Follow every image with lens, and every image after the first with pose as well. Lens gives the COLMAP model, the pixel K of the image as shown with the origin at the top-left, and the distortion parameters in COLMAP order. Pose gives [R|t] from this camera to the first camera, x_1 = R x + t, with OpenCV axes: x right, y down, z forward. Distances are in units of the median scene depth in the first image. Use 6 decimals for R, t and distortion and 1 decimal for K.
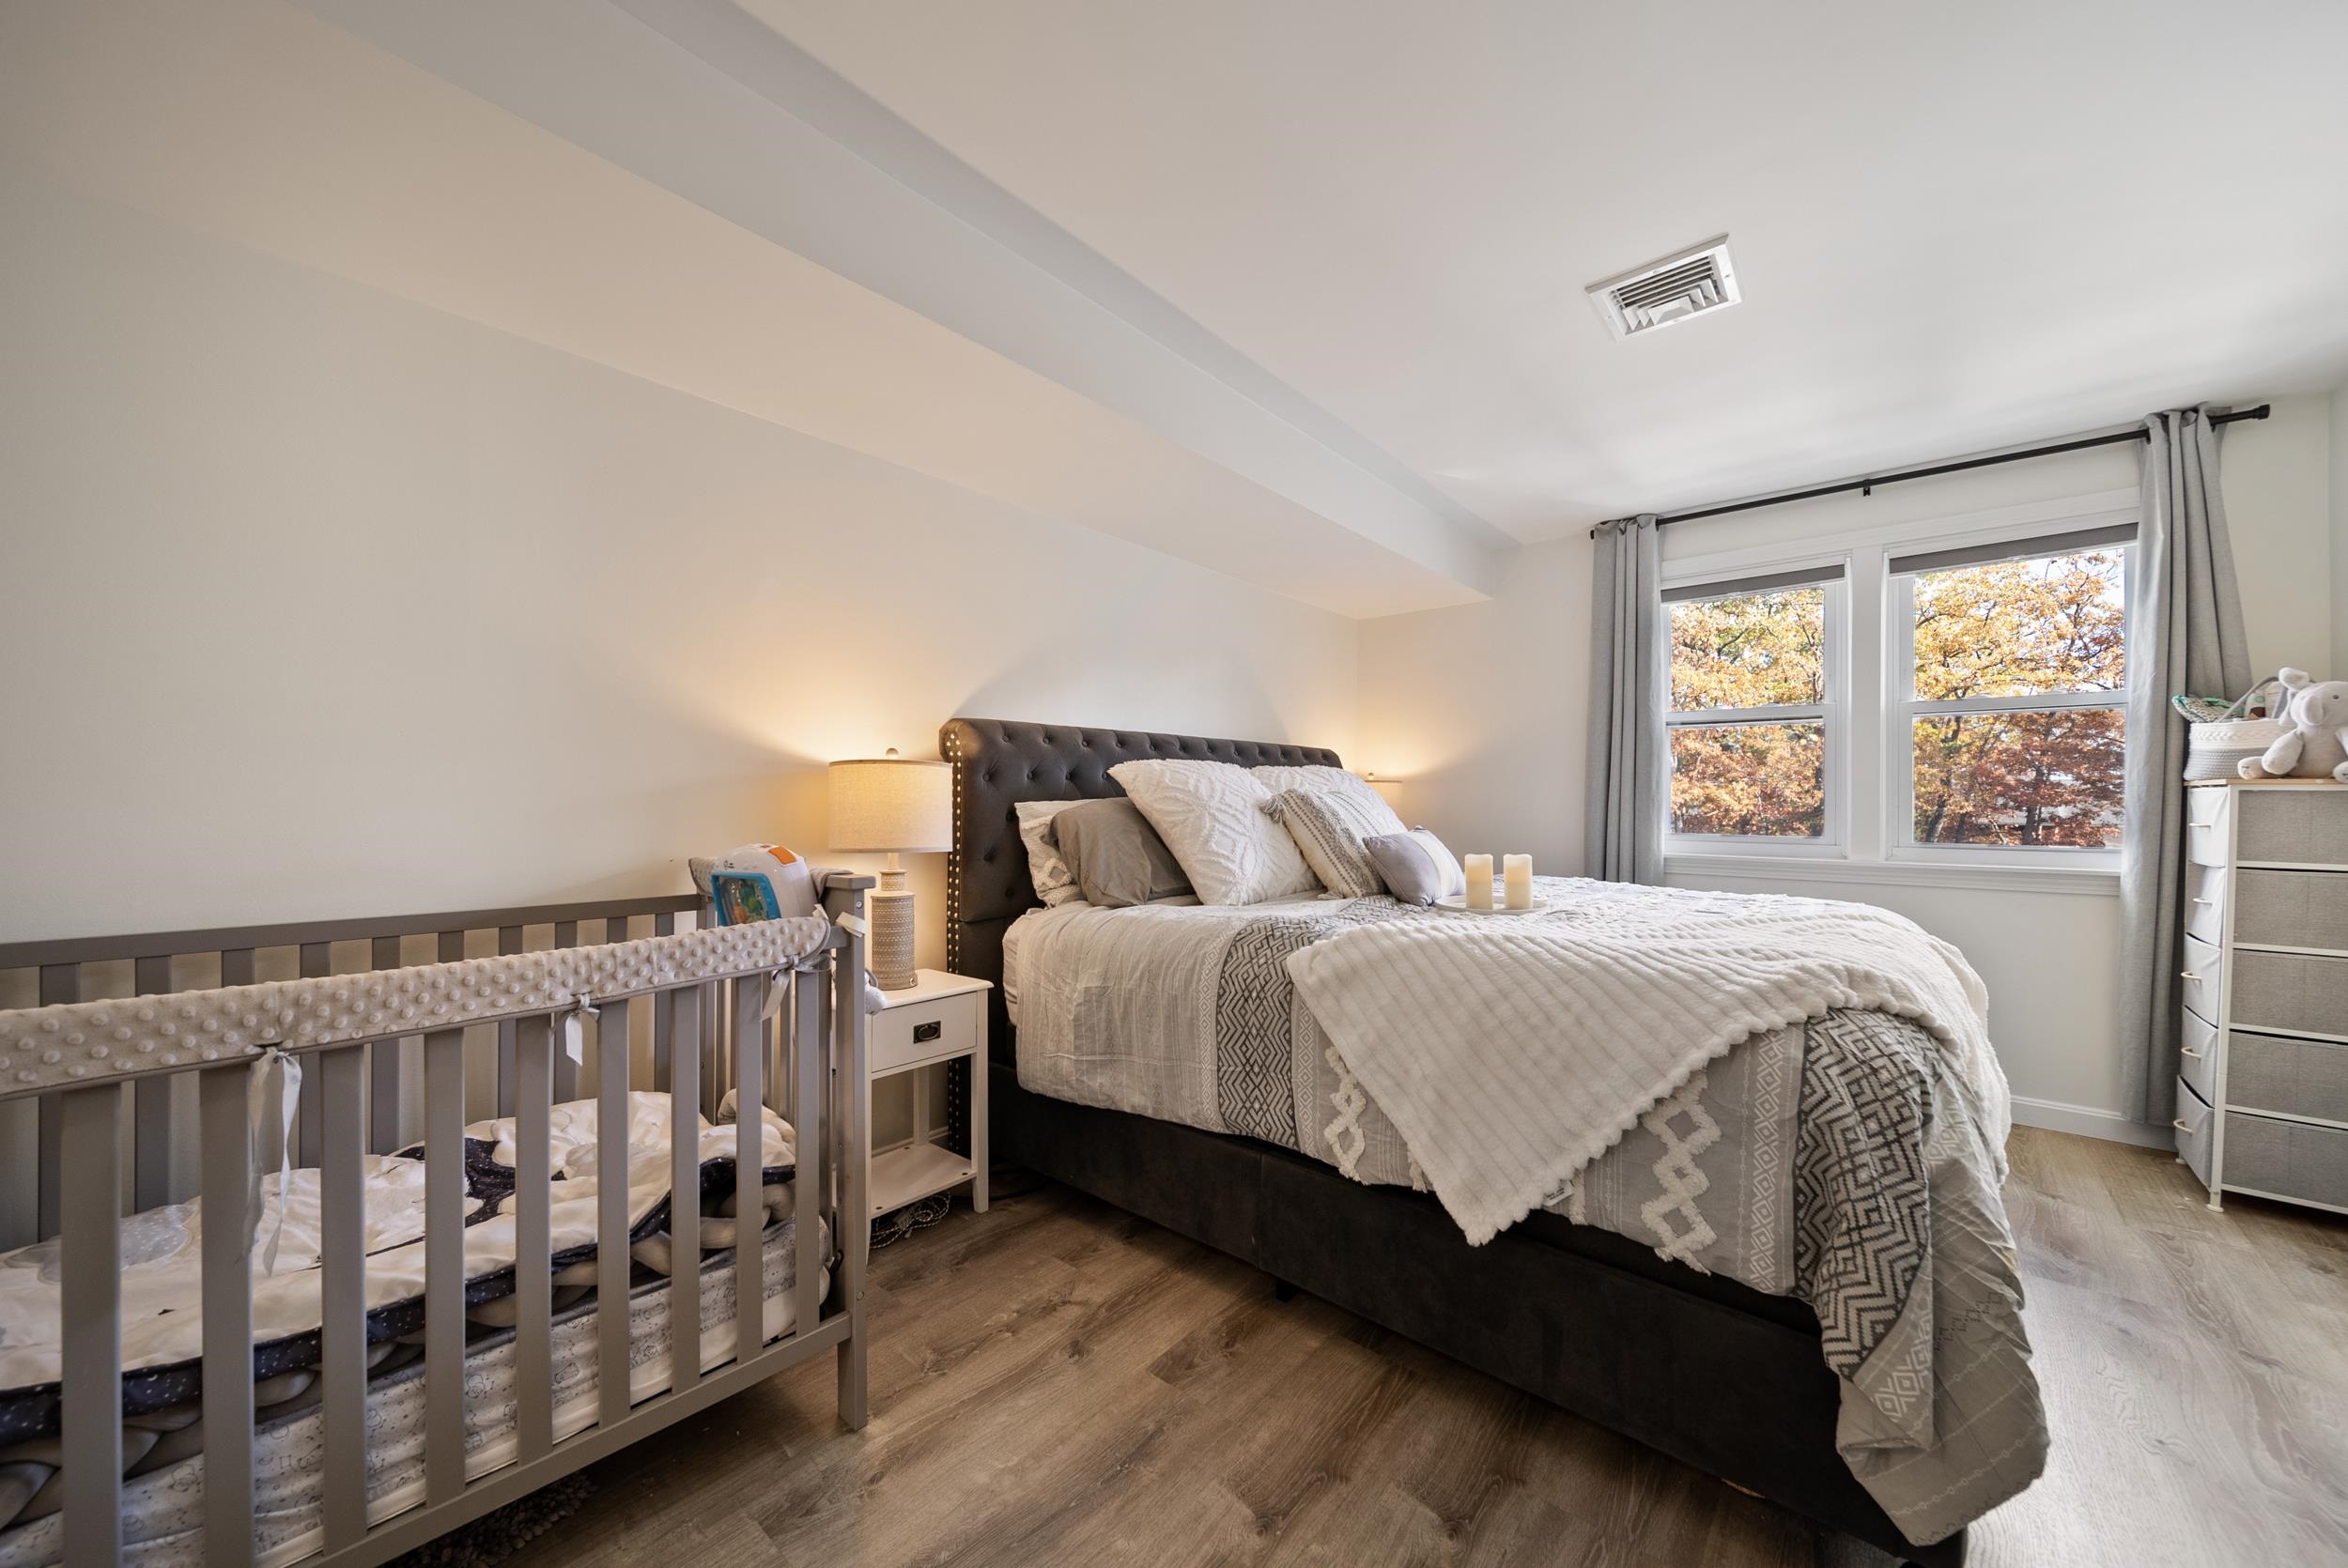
lens RADIAL K [[841.4, 0, 1176.1], [0, 841.4, 810.7], [0, 0, 1]] dist [0.000360, -0.001947]
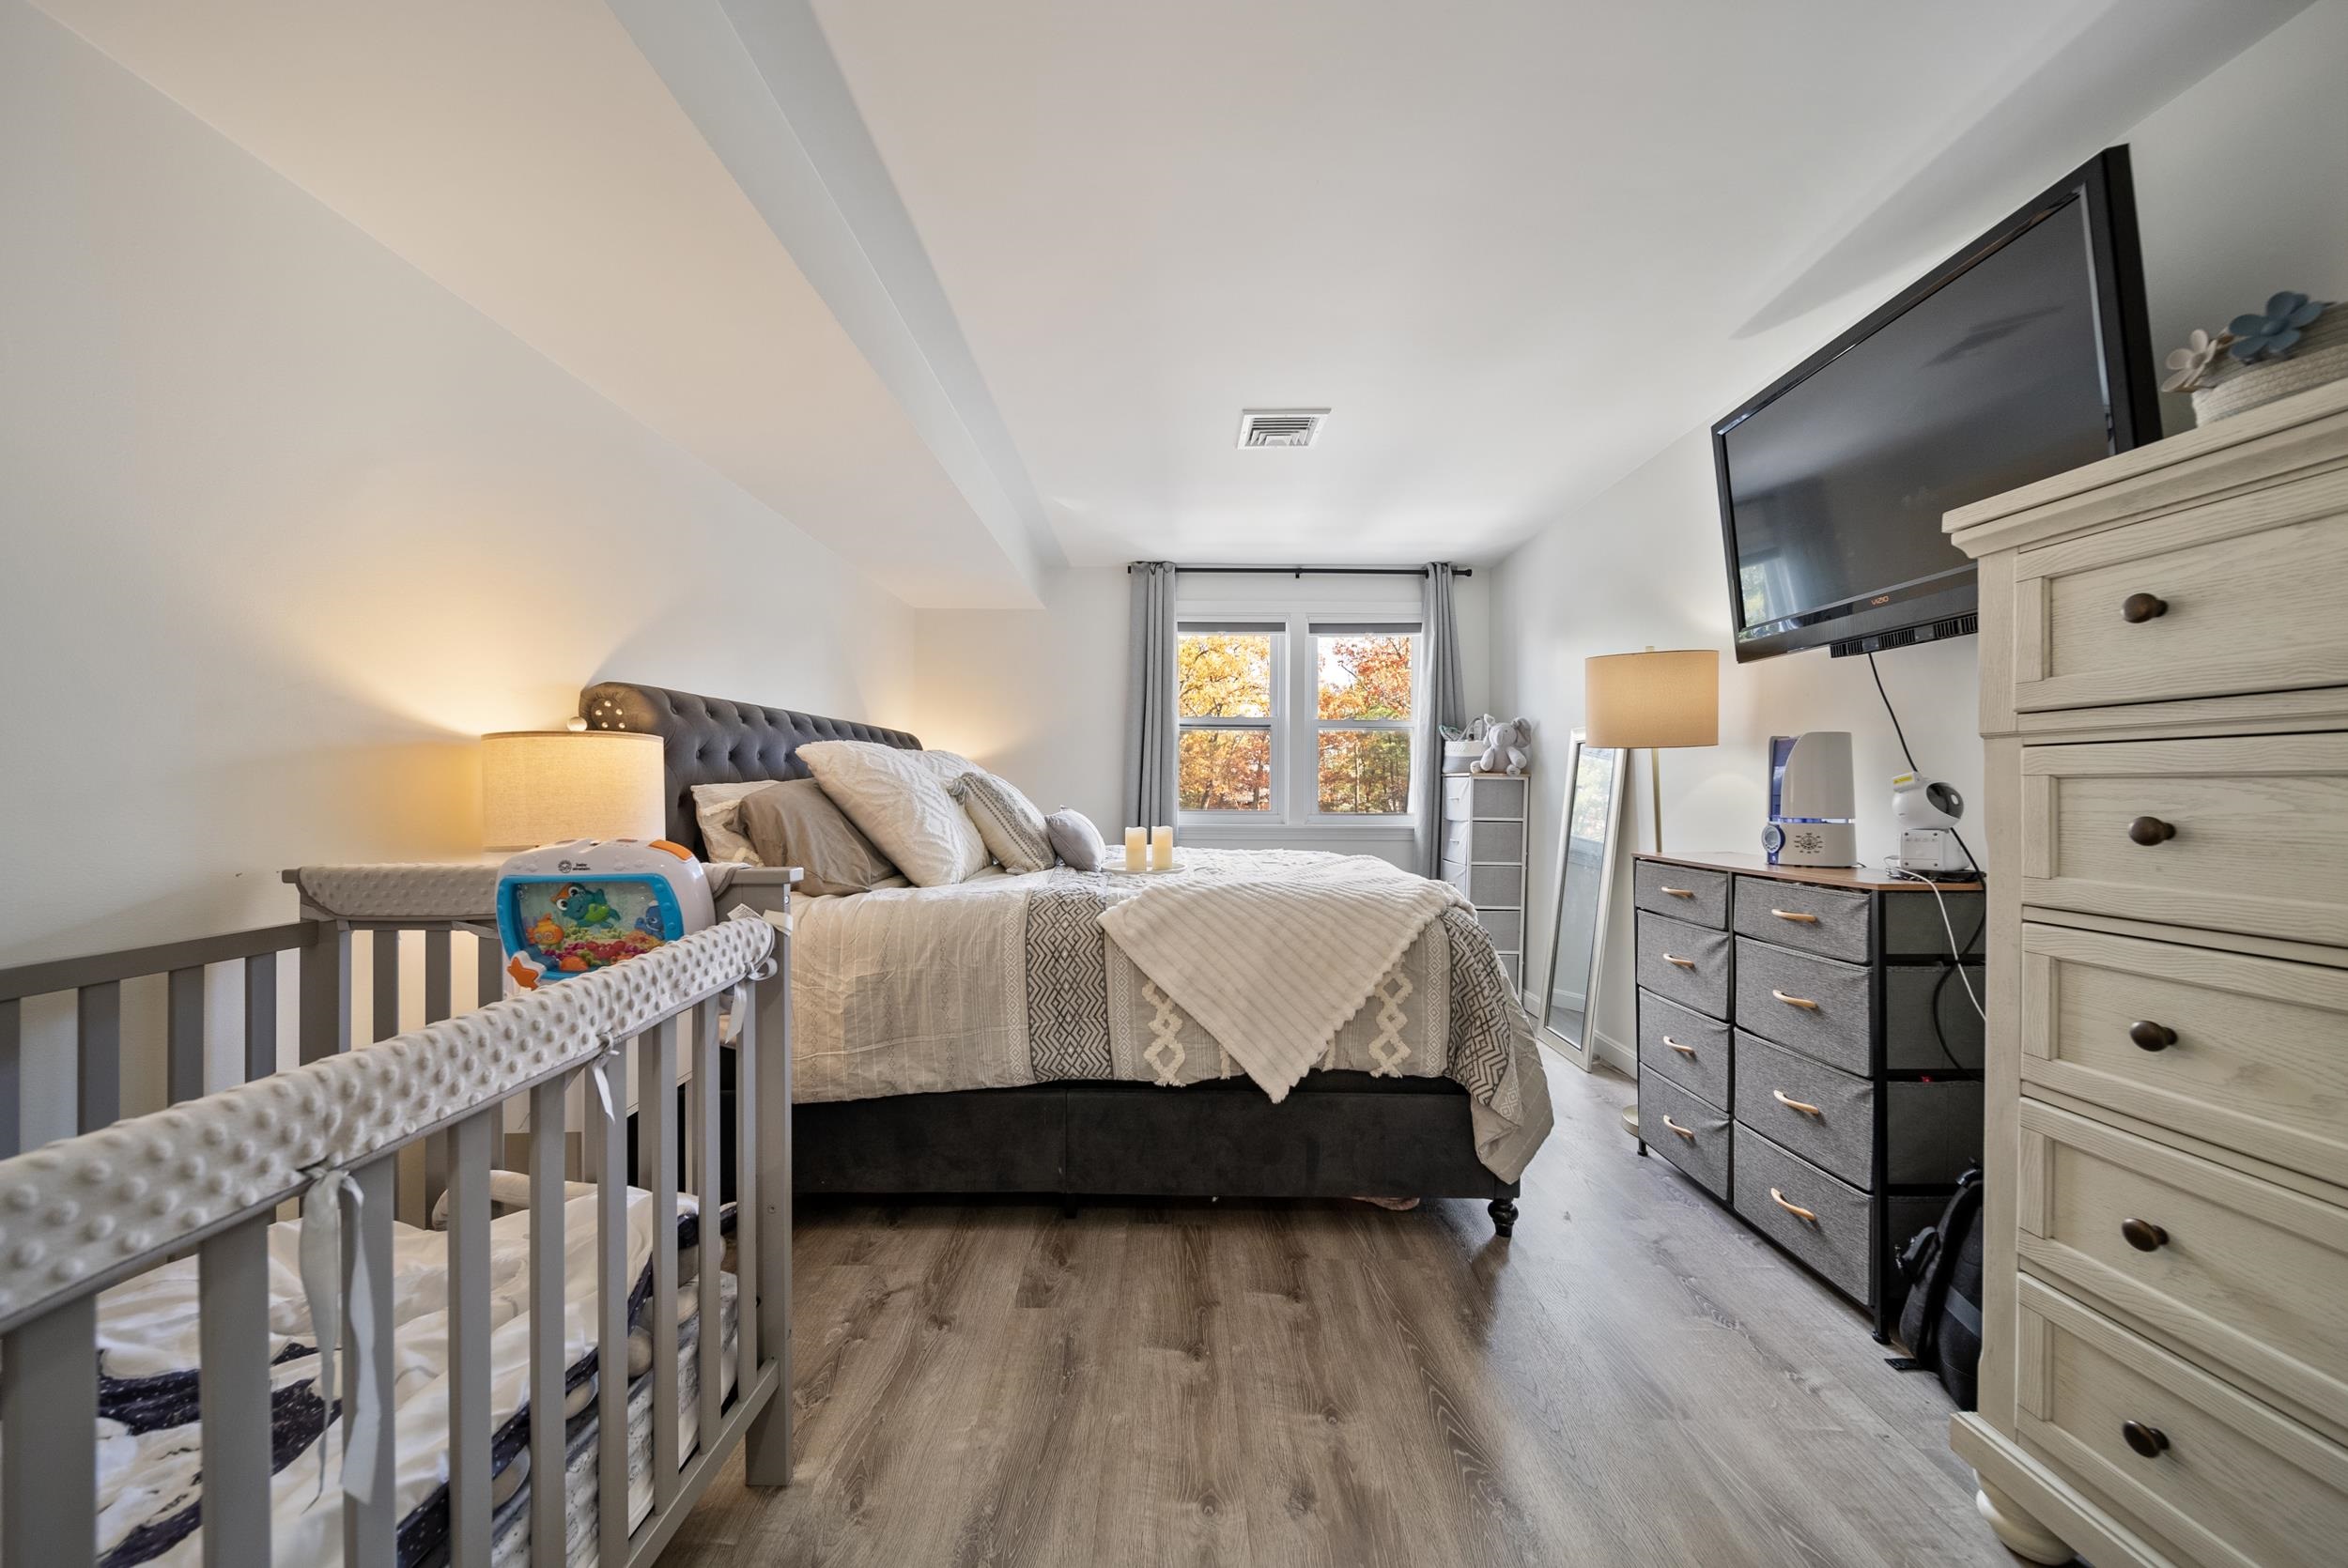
lens RADIAL K [[829.8, 0, 1173.7], [0, 829.8, 796.0], [0, 0, 1]] dist [0.000797, -0.001988]
pose [[0.761041, -0.007662, 0.648658, -0.538087], [0.004553, 0.999969, 0.006471, -0.002770], [-0.648688, -0.001972, 0.761052, 0.049143]]
